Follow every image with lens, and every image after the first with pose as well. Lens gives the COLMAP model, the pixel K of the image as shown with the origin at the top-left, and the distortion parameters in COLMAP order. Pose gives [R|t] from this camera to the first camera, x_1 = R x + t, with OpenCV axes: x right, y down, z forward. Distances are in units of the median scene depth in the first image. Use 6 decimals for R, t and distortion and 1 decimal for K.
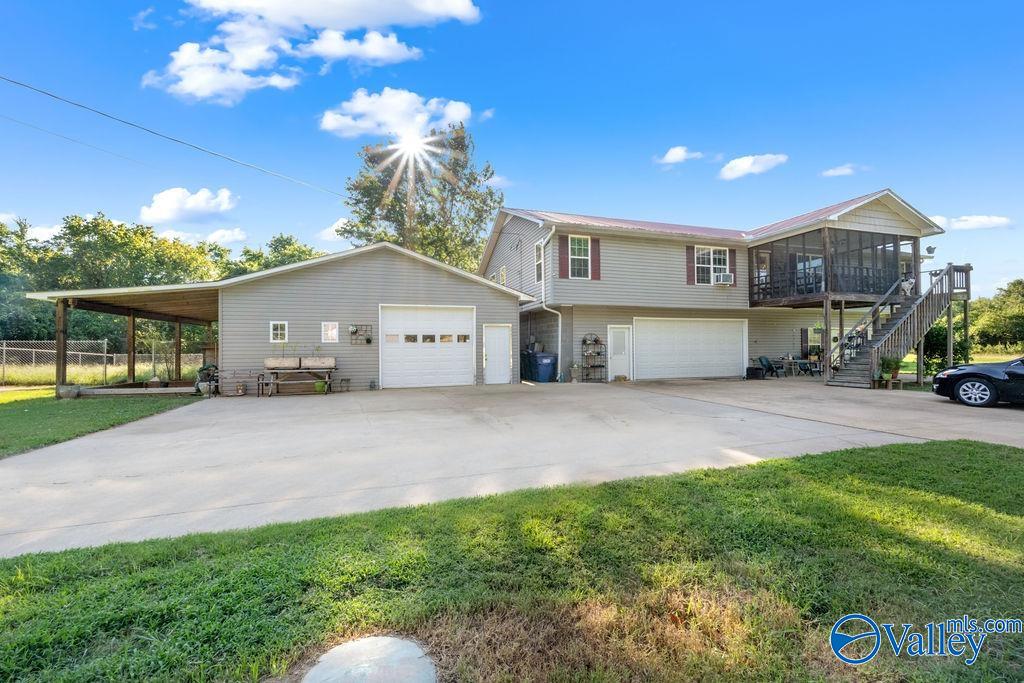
lens RADIAL K [[379.0, 0, 512.0], [0, 379.0, 341.5], [0, 0, 1]] dist [0.000758, 0.000033]
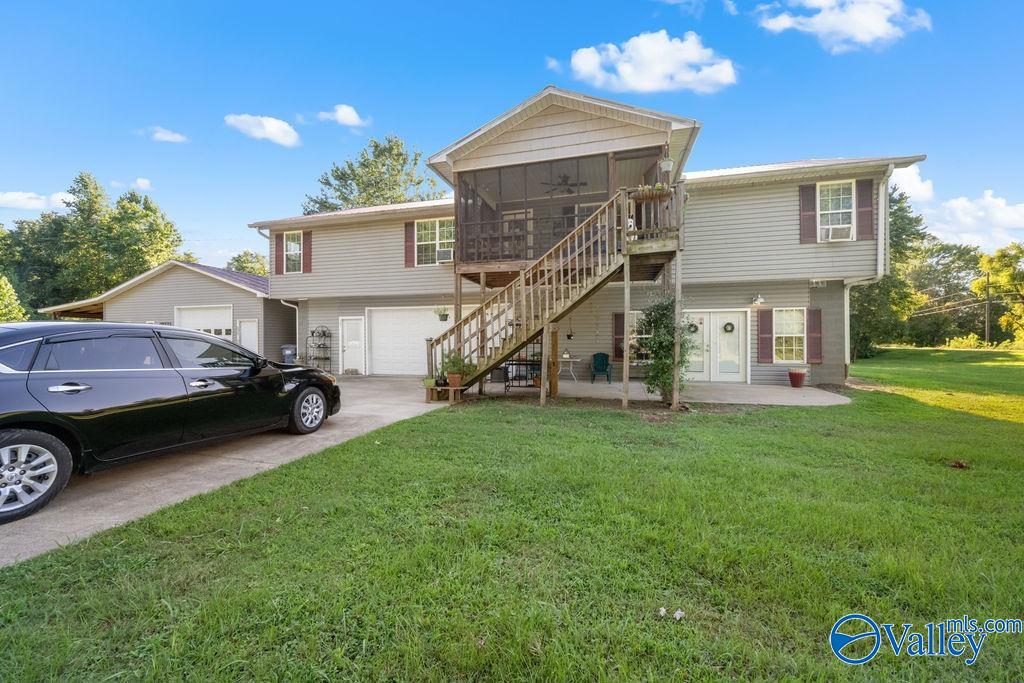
lens RADIAL K [[403.4, 0, 510.8], [0, 403.4, 340.5], [0, 0, 1]] dist [0.002468, 0.000249]
pose [[0.844397, 0.007174, -0.535669, 1.165763], [0.006602, 0.999695, 0.023795, -0.004997], [0.535677, -0.023629, 0.844092, 0.352742]]
